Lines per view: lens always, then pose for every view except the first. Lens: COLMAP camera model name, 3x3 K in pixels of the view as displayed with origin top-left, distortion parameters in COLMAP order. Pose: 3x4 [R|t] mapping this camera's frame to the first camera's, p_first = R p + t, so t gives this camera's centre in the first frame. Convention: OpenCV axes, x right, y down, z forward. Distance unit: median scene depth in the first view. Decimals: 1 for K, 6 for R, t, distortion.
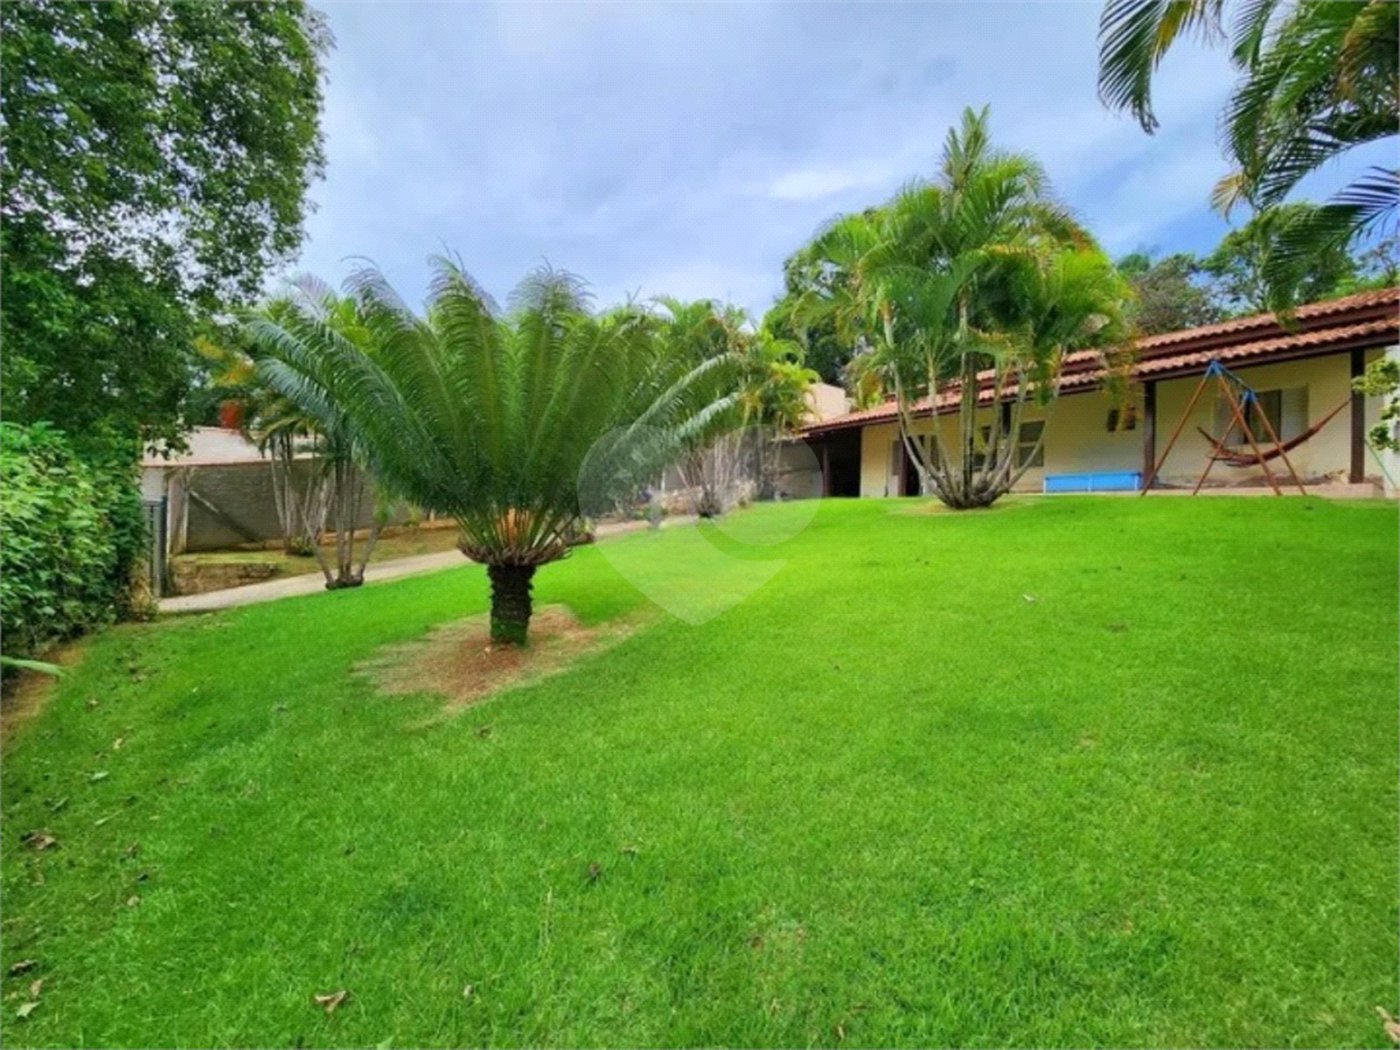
lens RADIAL K [[570.4, 0, 698.6], [0, 570.4, 519.8], [0, 0, 1]] dist [0.001348, -0.001682]
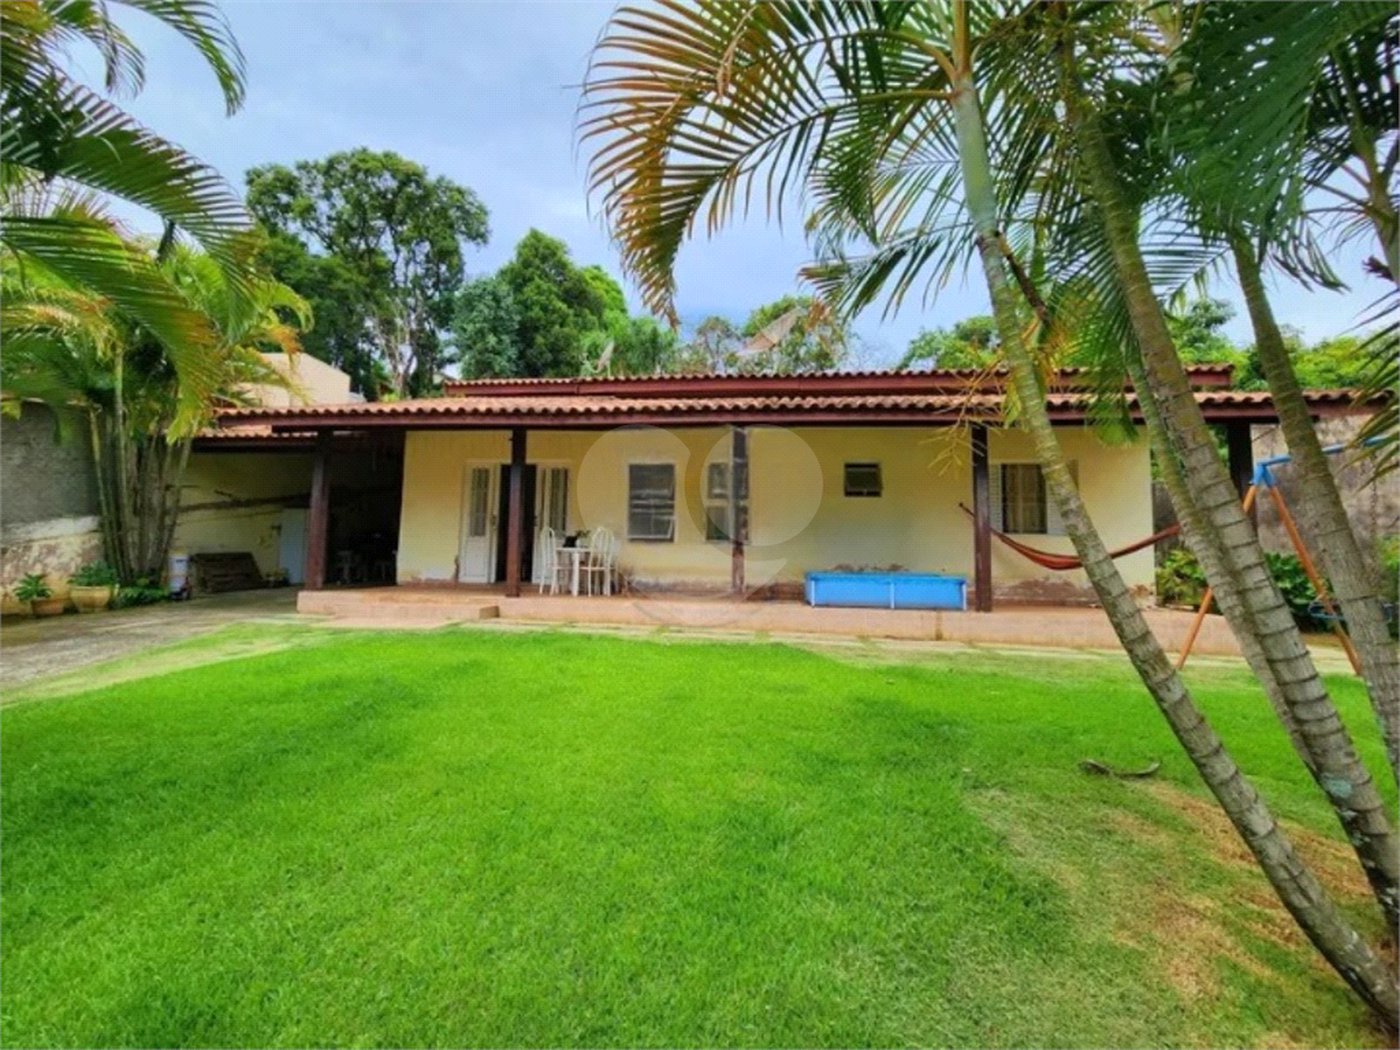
lens RADIAL K [[582.5, 0, 700.0], [0, 582.5, 525.0], [0, 0, 1]] dist [-0.002677, -0.000304]
pose [[0.694820, 0.046088, 0.717705, 0.103545], [-0.019341, 0.998781, -0.045413, -0.060815], [-0.718923, 0.017673, 0.694865, 0.446404]]
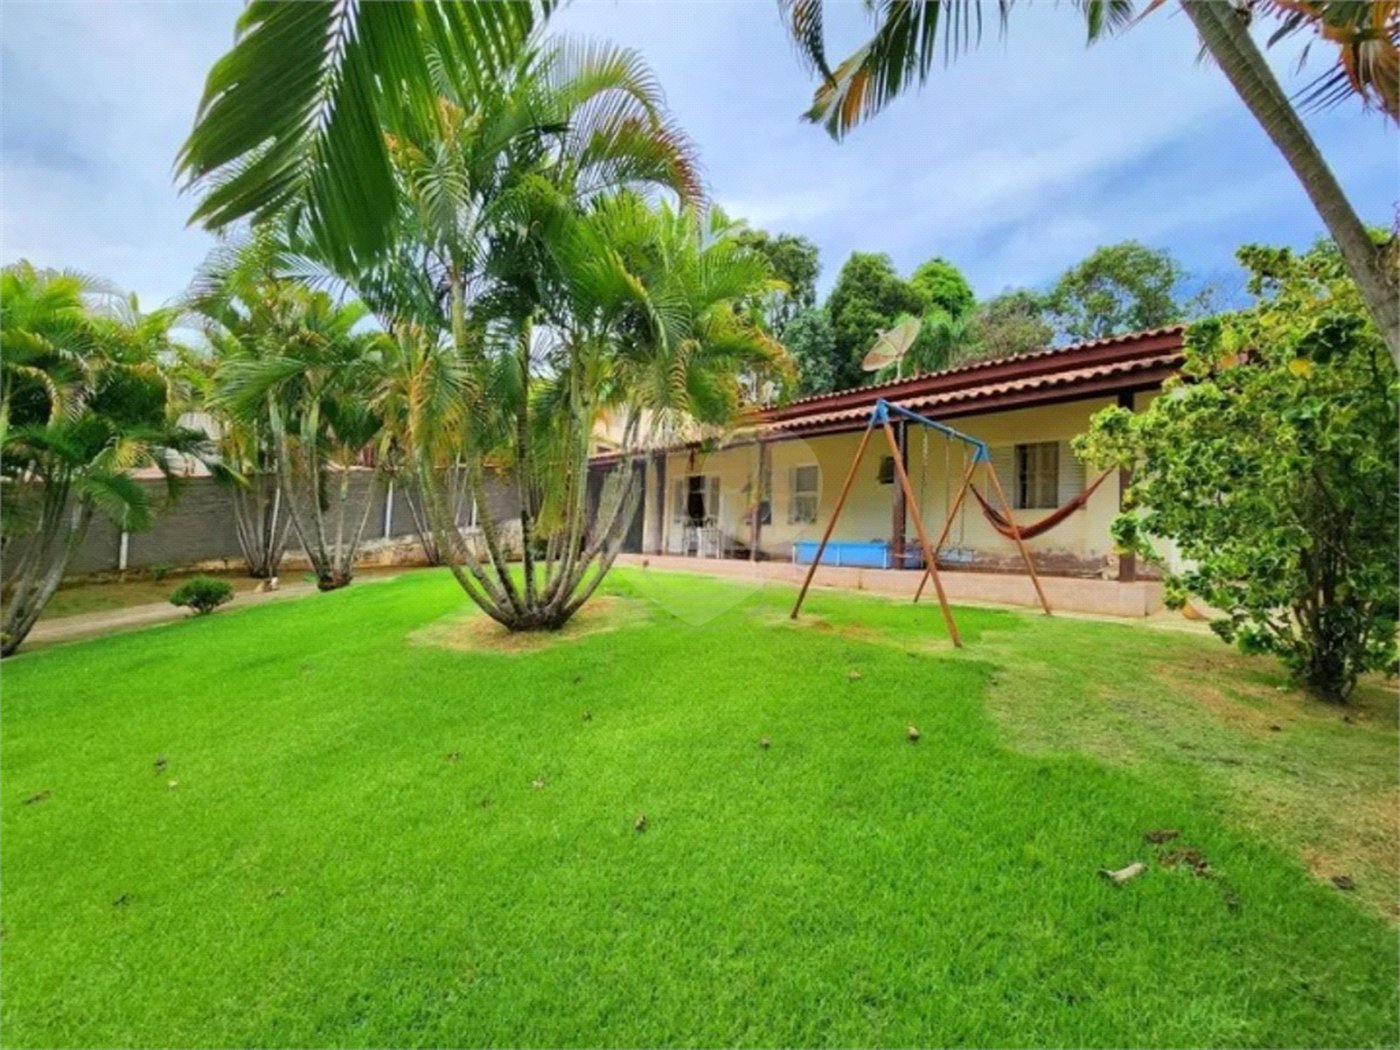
lens RADIAL K [[570.4, 0, 698.6], [0, 570.4, 519.8], [0, 0, 1]] dist [0.001348, -0.001682]
pose [[0.991771, 0.017155, 0.126867, 0.250848], [-0.012648, 0.999263, -0.036245, -0.049699], [-0.127395, 0.034342, 0.991257, 0.169643]]
